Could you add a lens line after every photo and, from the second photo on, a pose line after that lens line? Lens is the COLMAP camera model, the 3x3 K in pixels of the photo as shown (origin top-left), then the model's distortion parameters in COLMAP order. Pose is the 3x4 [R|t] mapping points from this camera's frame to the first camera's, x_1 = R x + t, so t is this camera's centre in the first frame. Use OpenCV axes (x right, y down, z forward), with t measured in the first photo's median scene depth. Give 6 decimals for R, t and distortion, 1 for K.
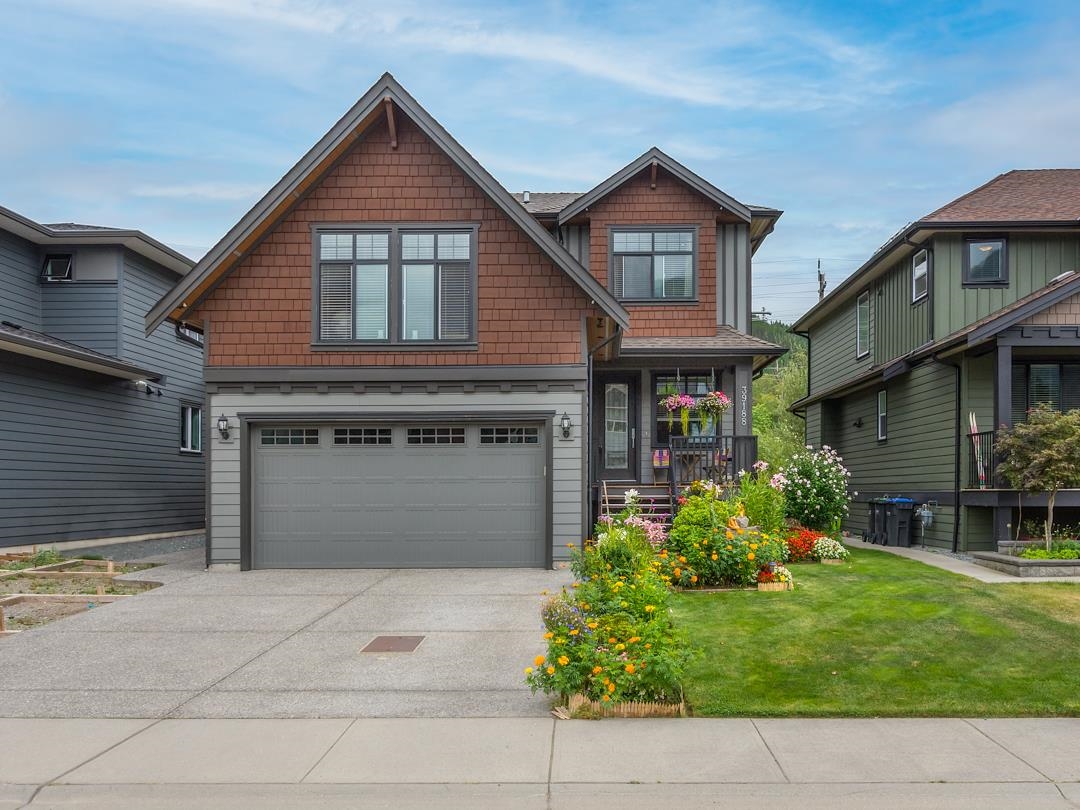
lens RADIAL K [[842.9, 0, 539.8], [0, 842.9, 408.5], [0, 0, 1]] dist [-0.009774, 0.001635]
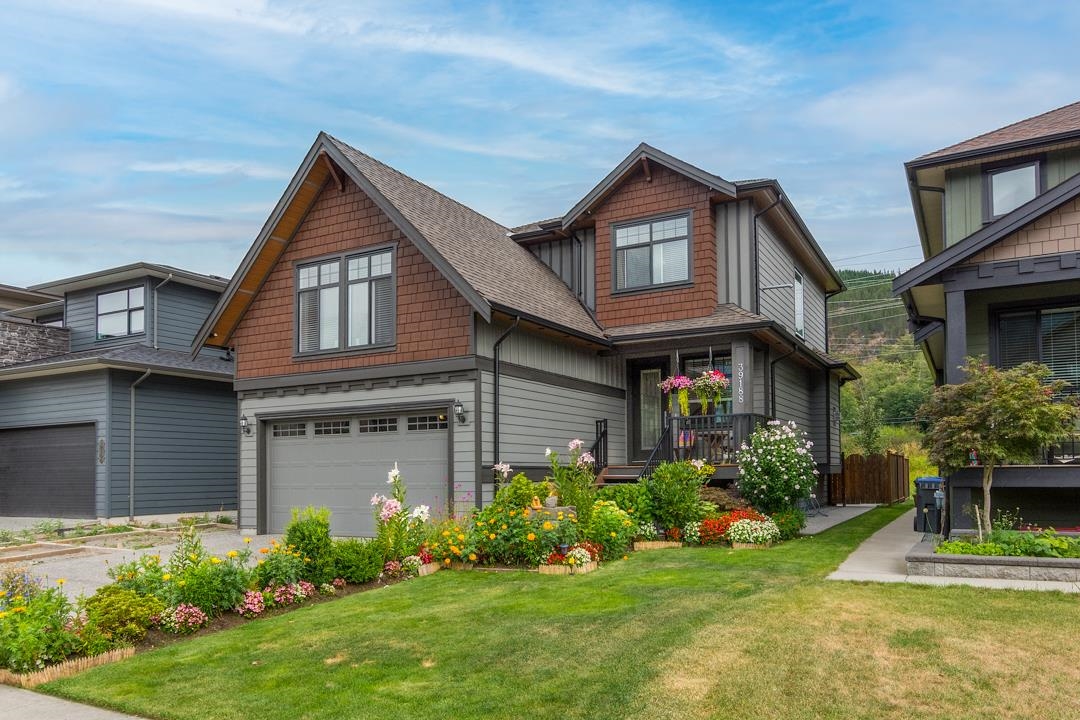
lens RADIAL K [[696.8, 0, 540.1], [0, 696.8, 385.8], [0, 0, 1]] dist [0.009145, 0.003347]
pose [[0.897221, -0.060243, -0.437452, 0.513038], [0.049520, 0.998128, -0.035890, 0.023555], [0.438795, 0.010539, 0.898525, 0.219095]]
